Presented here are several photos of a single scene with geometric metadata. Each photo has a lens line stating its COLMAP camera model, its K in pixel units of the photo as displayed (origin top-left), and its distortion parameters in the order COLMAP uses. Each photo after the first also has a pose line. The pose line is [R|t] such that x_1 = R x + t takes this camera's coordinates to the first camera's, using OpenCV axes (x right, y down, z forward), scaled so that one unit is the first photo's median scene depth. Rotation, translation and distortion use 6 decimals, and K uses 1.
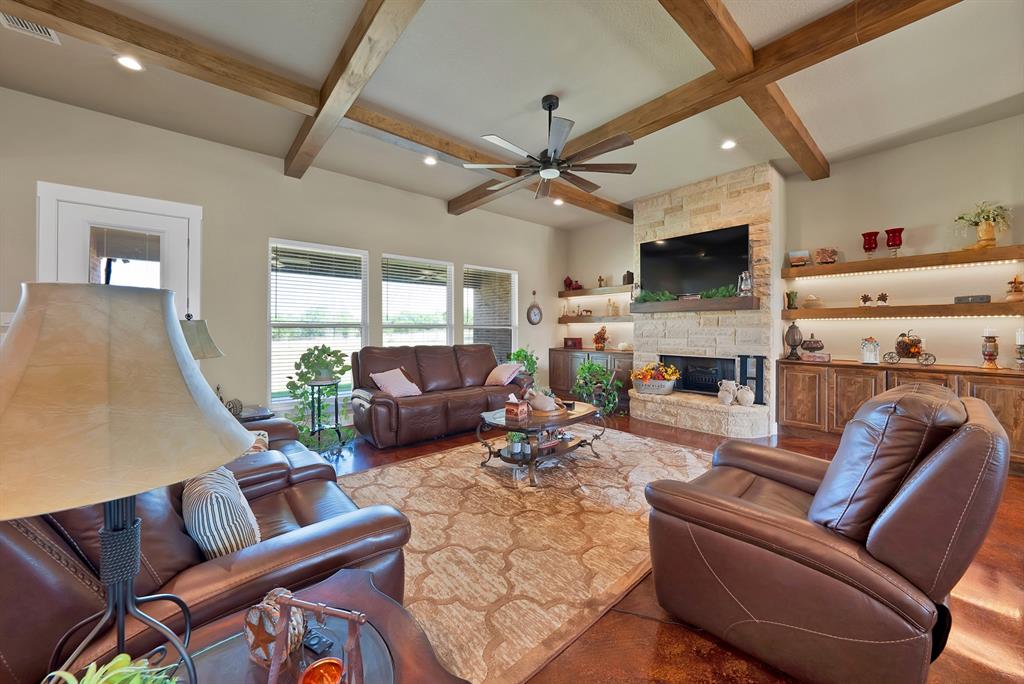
lens RADIAL K [[369.1, 0, 505.4], [0, 369.1, 337.5], [0, 0, 1]] dist [-0.028472, 0.006335]
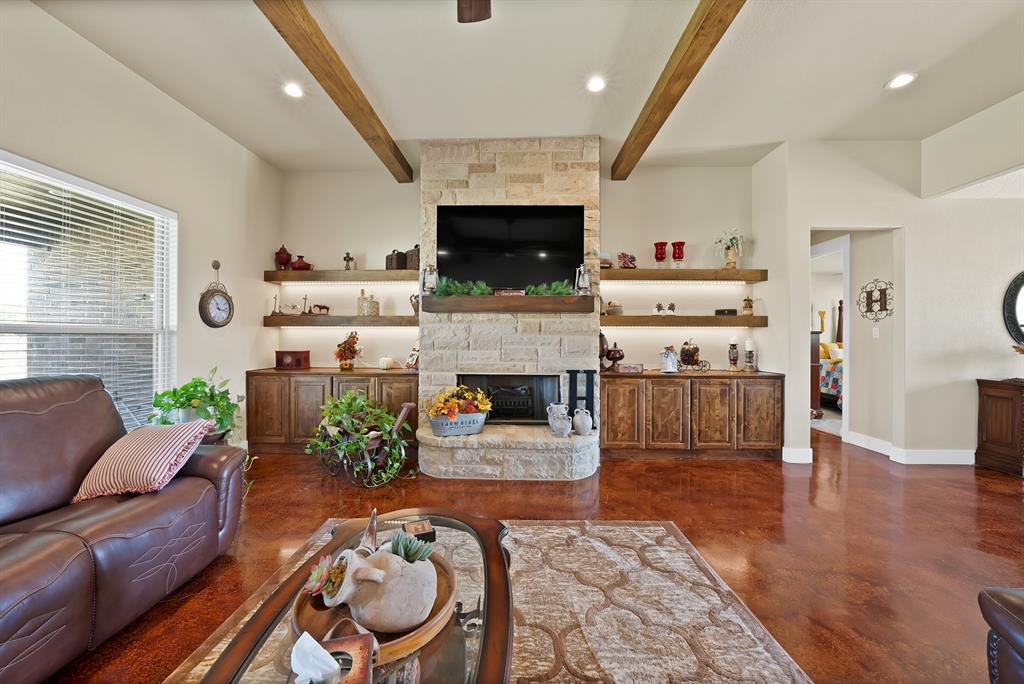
lens RADIAL K [[369.1, 0, 505.4], [0, 369.1, 337.5], [0, 0, 1]] dist [-0.028472, 0.006335]
pose [[0.669475, 0.003832, 0.742824, -0.037545], [0.012423, 0.999789, -0.016354, -0.009774], [-0.742730, 0.020177, 0.669286, 0.501309]]
